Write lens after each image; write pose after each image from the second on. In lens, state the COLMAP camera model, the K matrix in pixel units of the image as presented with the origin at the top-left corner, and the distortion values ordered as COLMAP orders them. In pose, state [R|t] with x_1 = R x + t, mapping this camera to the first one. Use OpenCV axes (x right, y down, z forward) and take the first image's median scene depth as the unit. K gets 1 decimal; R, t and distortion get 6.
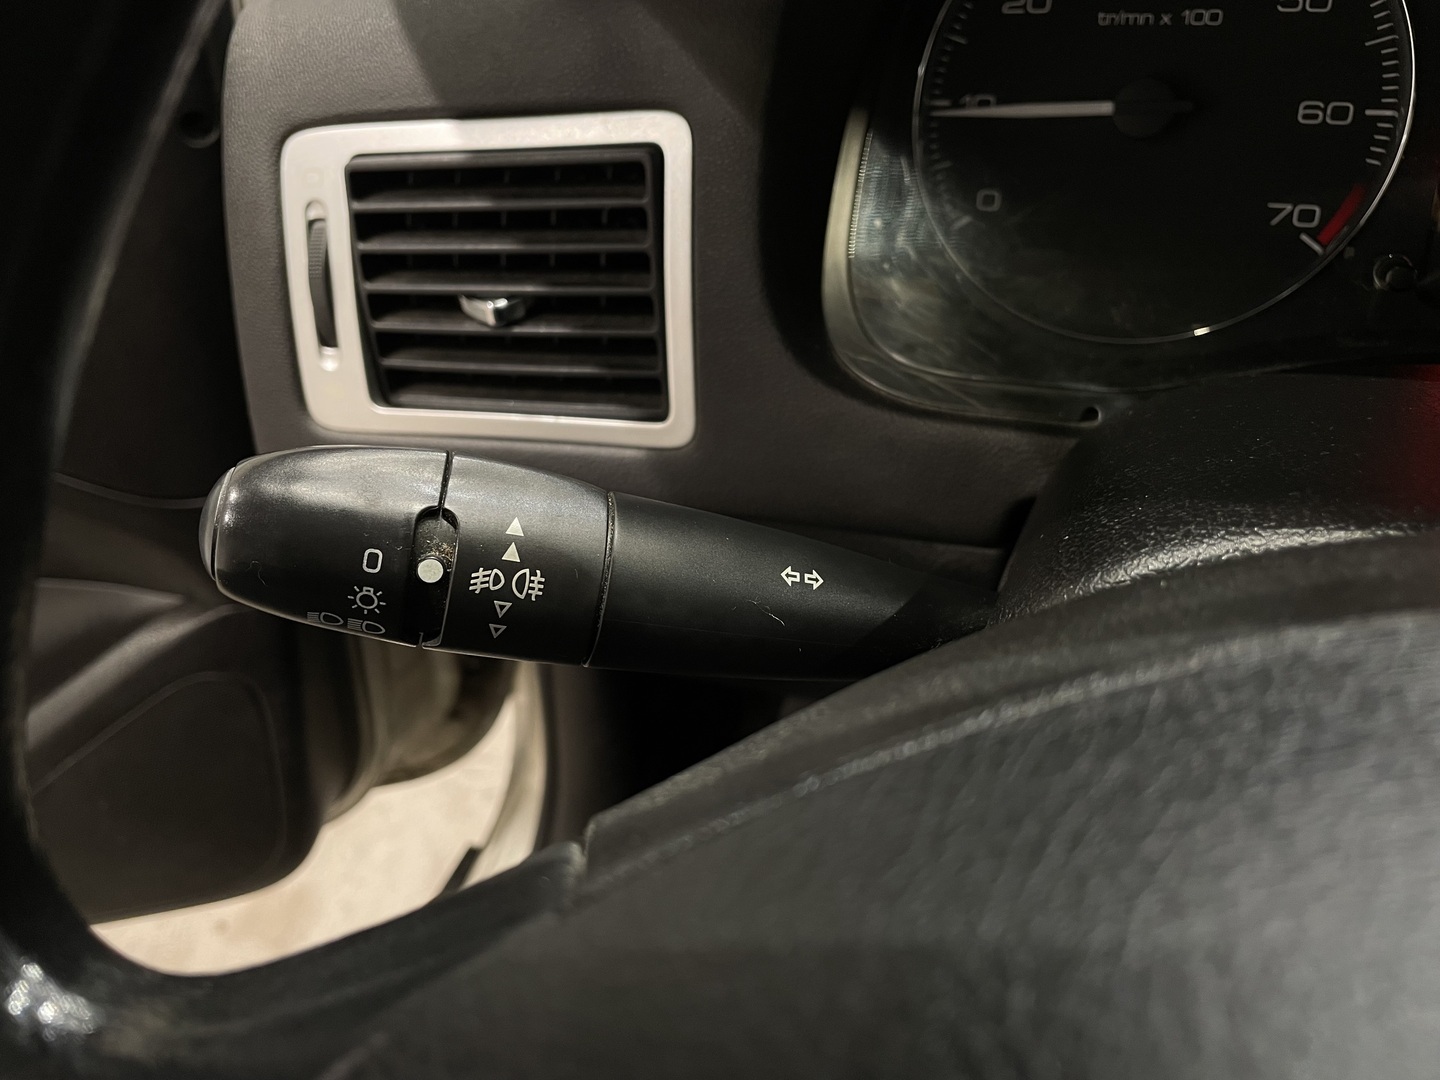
lens RADIAL K [[1113.9, 0, 719.2], [0, 1113.9, 510.9], [0, 0, 1]] dist [0.062839, -0.065339]
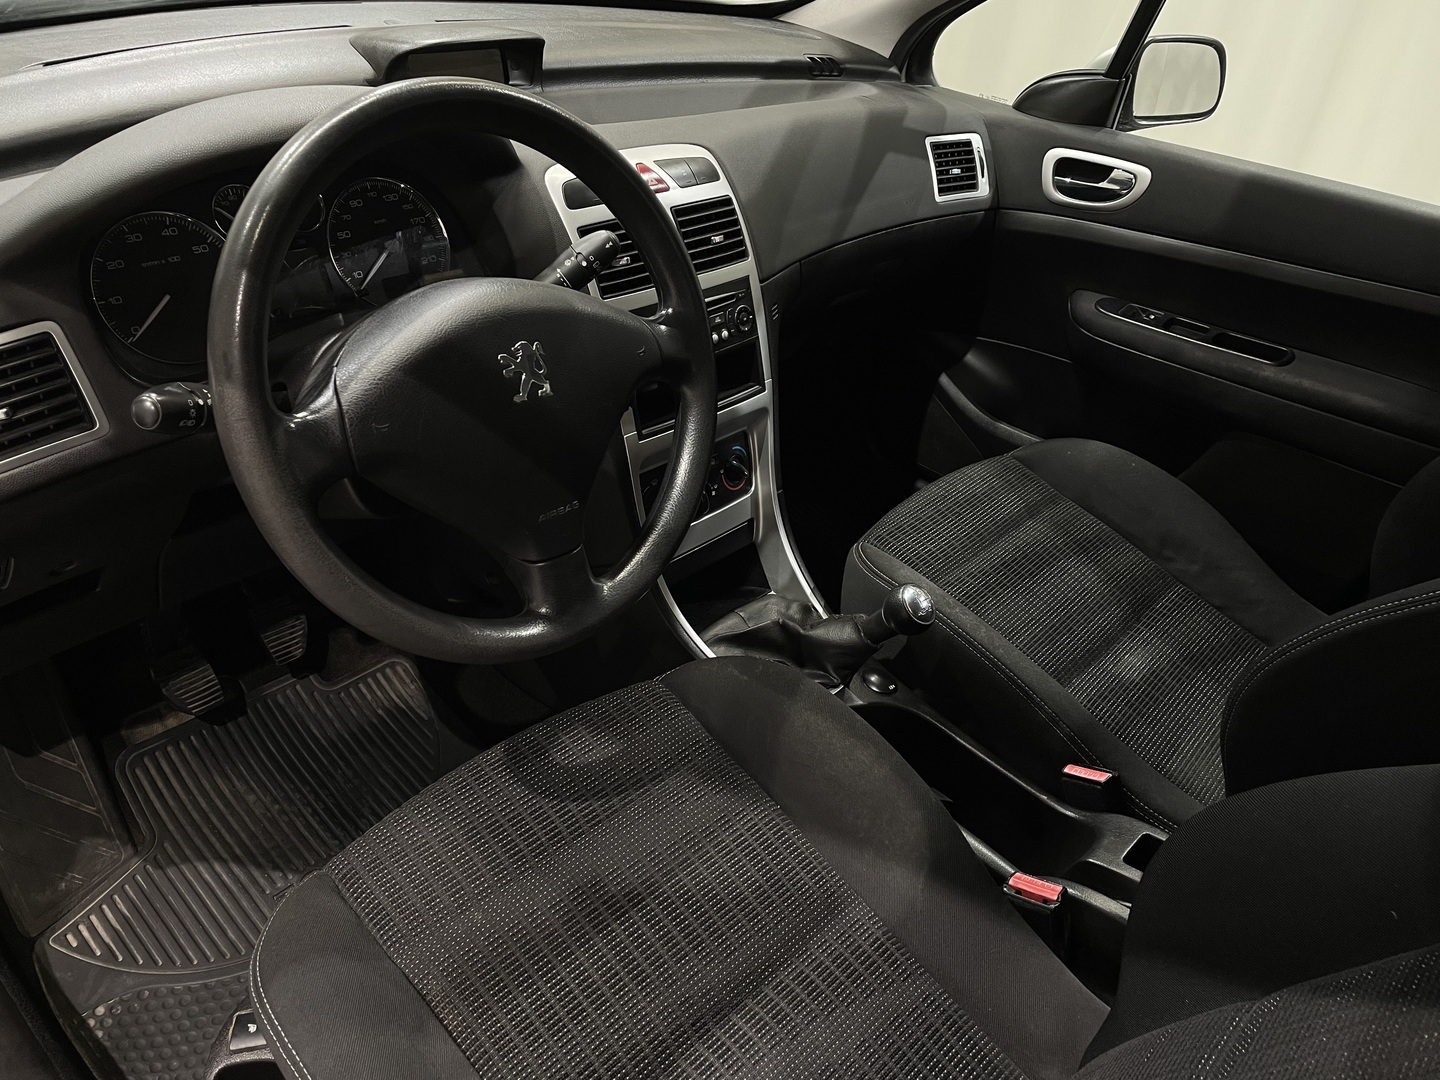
lens RADIAL K [[1113.9, 0, 730.0], [0, 1113.9, 552.9], [0, 0, 1]] dist [0.062839, -0.065339]
pose [[0.322538, -0.384429, 0.864976, -2.116449], [0.499693, 0.845257, 0.189336, 0.439654], [-0.803913, 0.371154, 0.464724, -1.416931]]
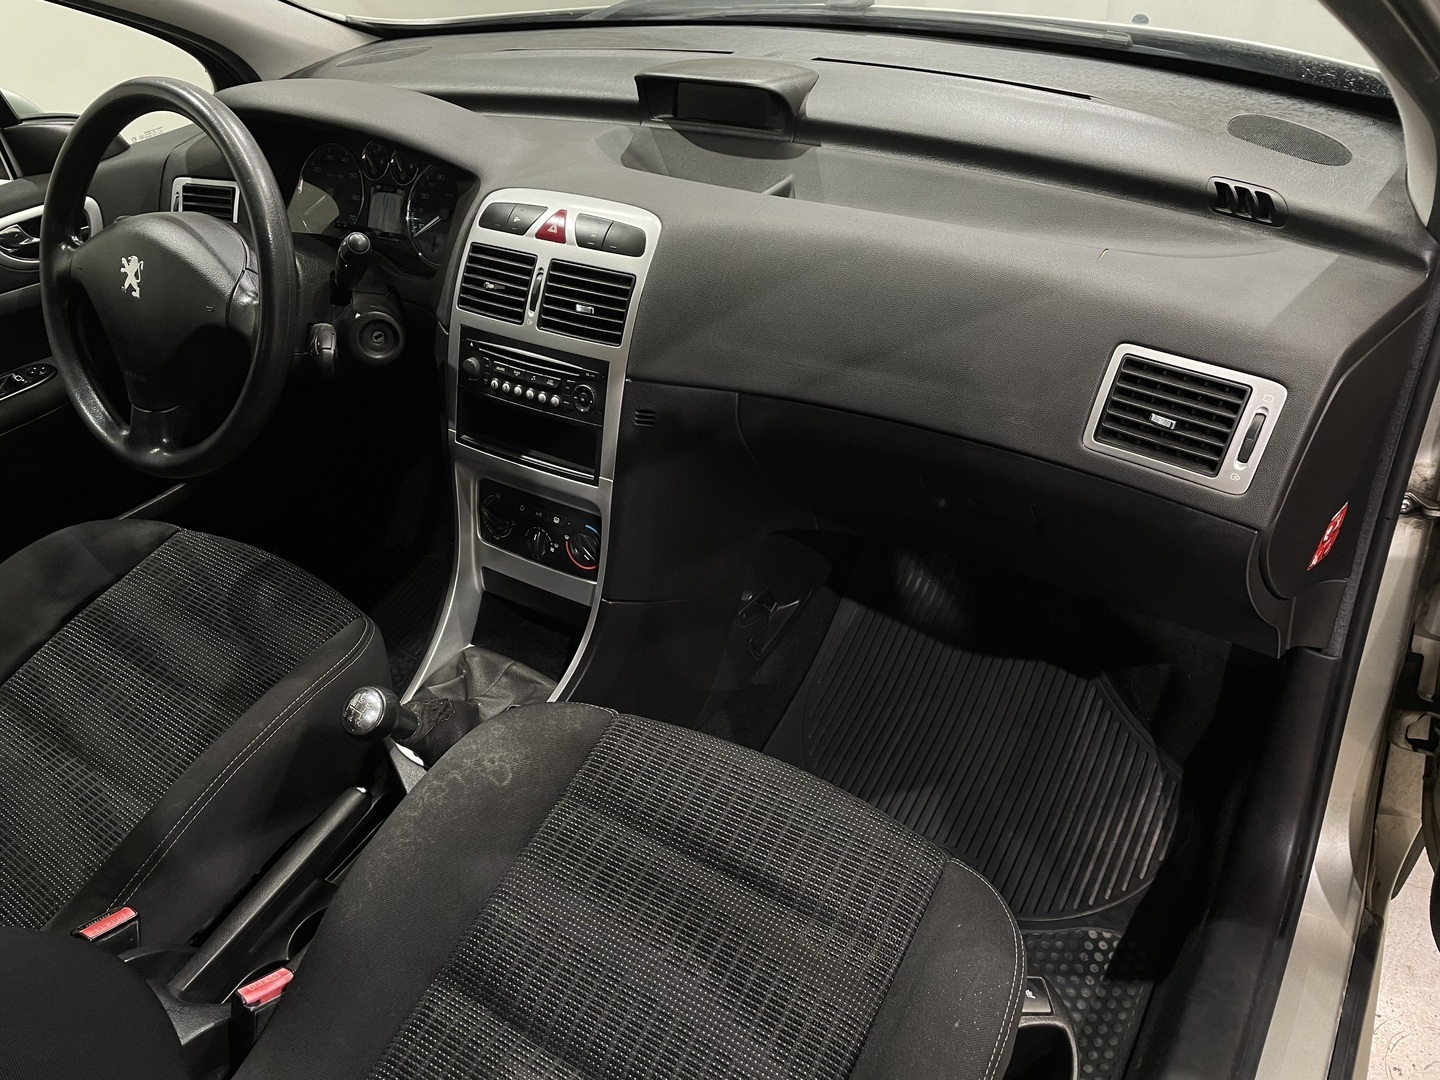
lens RADIAL K [[1113.9, 0, 721.2], [0, 1113.9, 536.1], [0, 0, 1]] dist [0.062839, -0.065339]
pose [[0.980053, 0.155003, -0.124379, 2.900656], [-0.163322, 0.984767, -0.059673, 1.138022], [0.113234, 0.078797, 0.990439, -3.573287]]
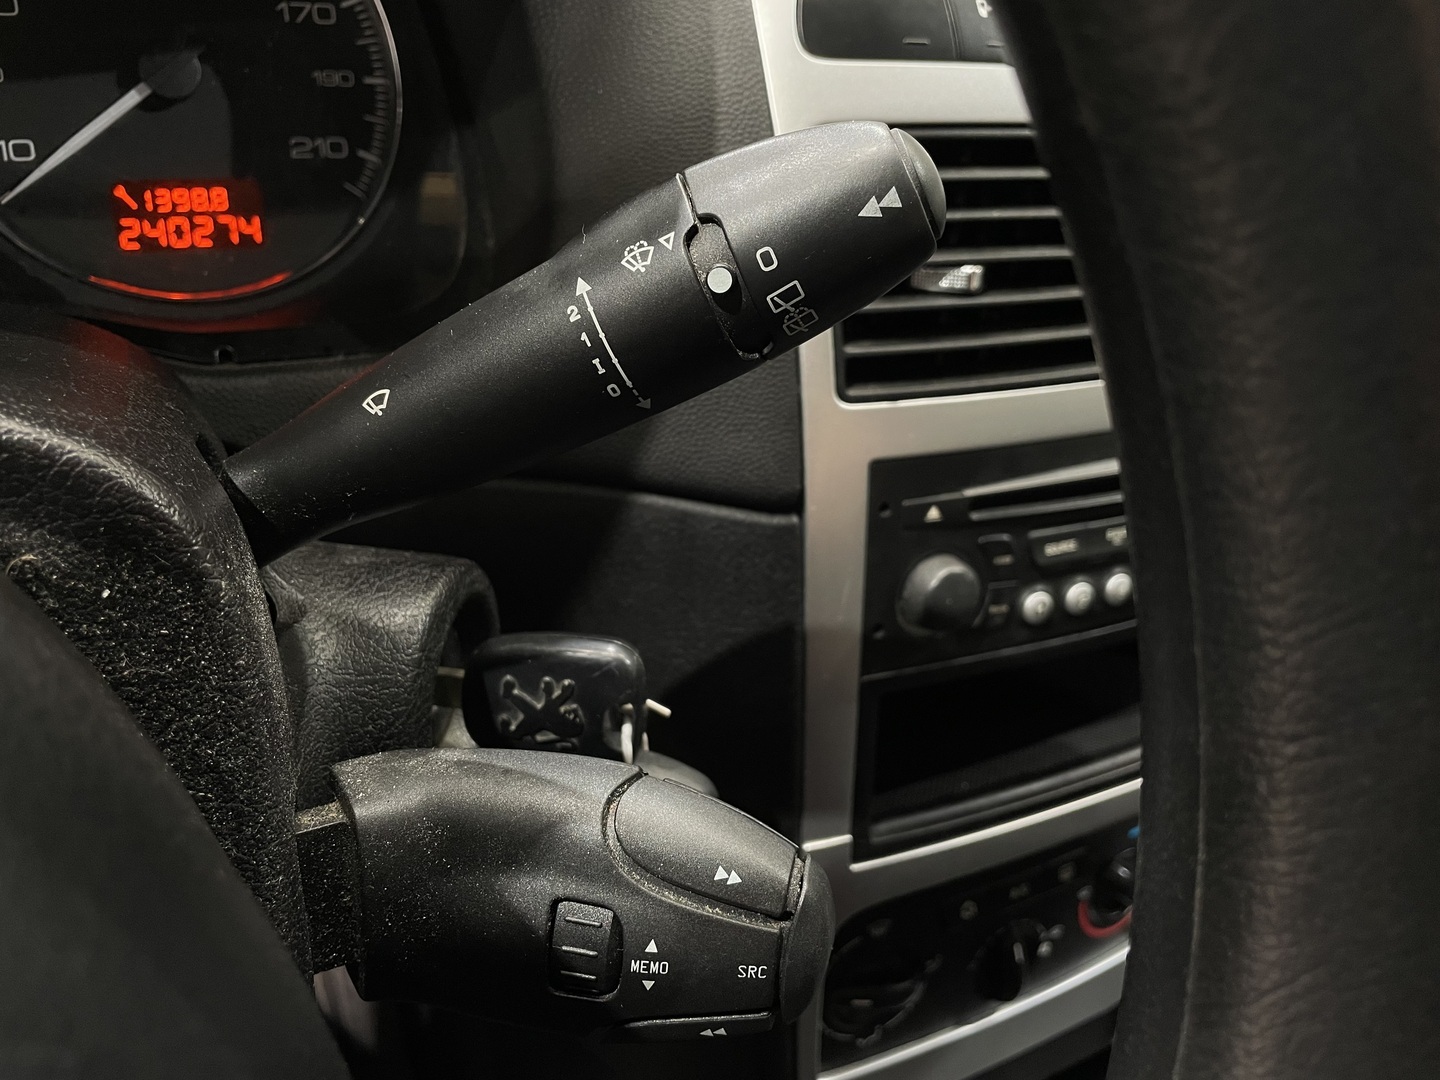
lens RADIAL K [[1113.9, 0, 718.2], [0, 1113.9, 516.3], [0, 0, 1]] dist [0.062839, -0.065339]
pose [[0.617866, -0.258684, 0.742512, 0.451630], [0.296274, 0.951323, 0.084894, 0.197597], [-0.728329, 0.167534, 0.664431, -0.229357]]
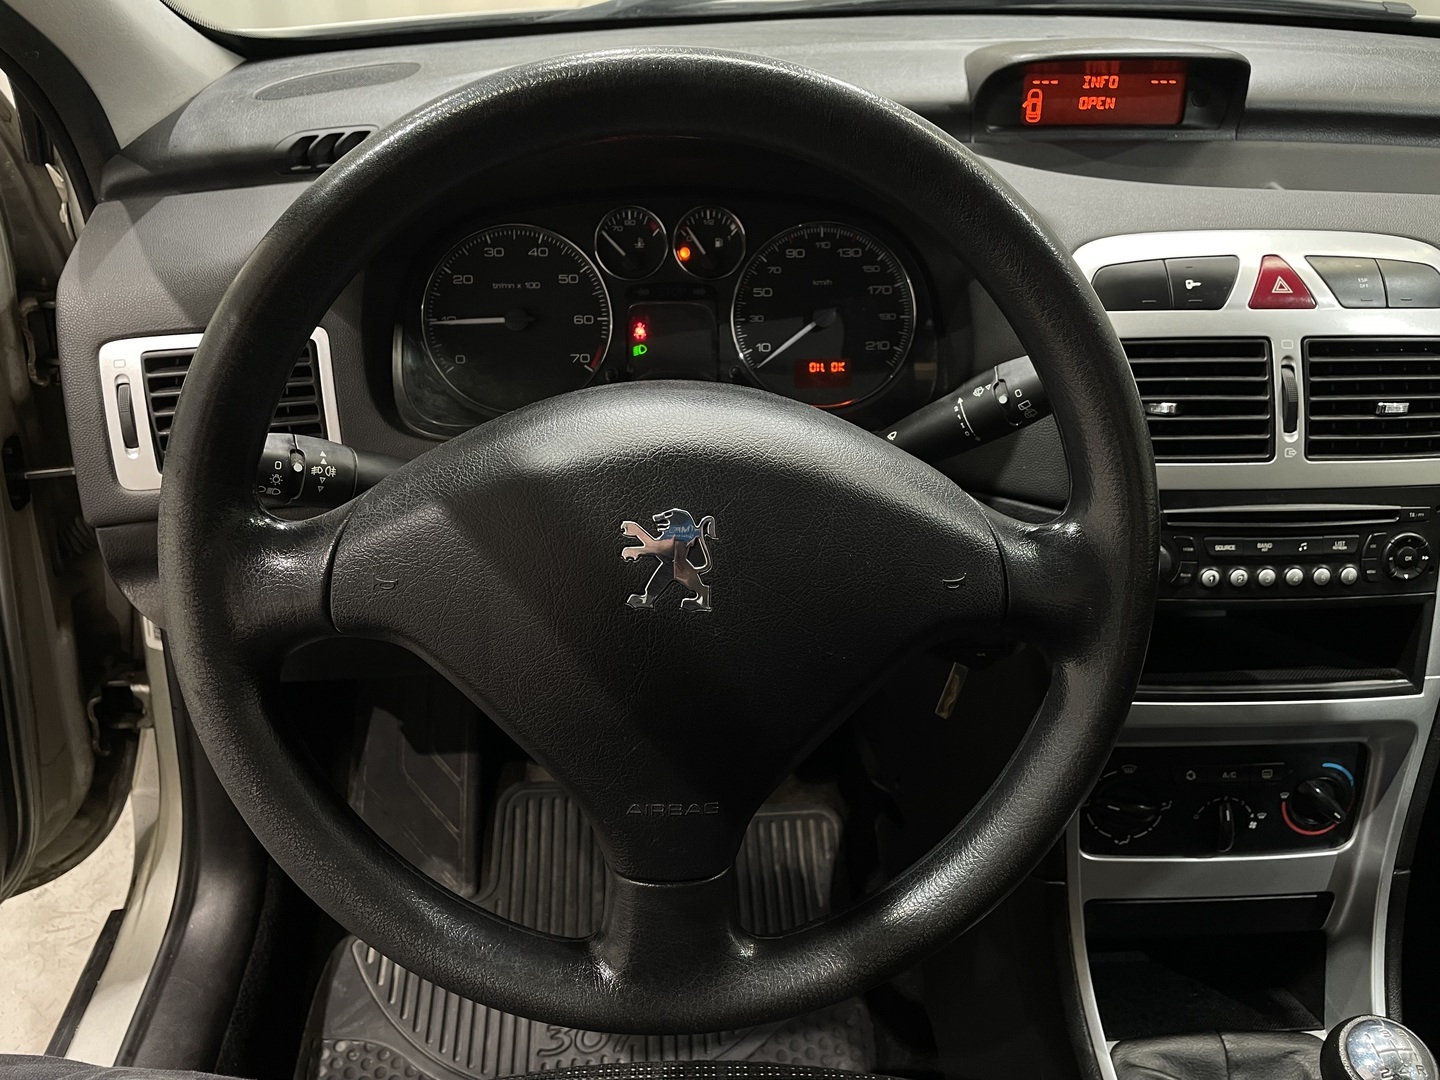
lens RADIAL K [[1113.9, 0, 714.7], [0, 1113.9, 529.4], [0, 0, 1]] dist [0.062839, -0.065339]
pose [[0.894776, -0.110965, 0.432507, -0.356228], [0.183262, 0.974550, -0.129101, 0.499665], [-0.407174, 0.194779, 0.892340, -1.309080]]
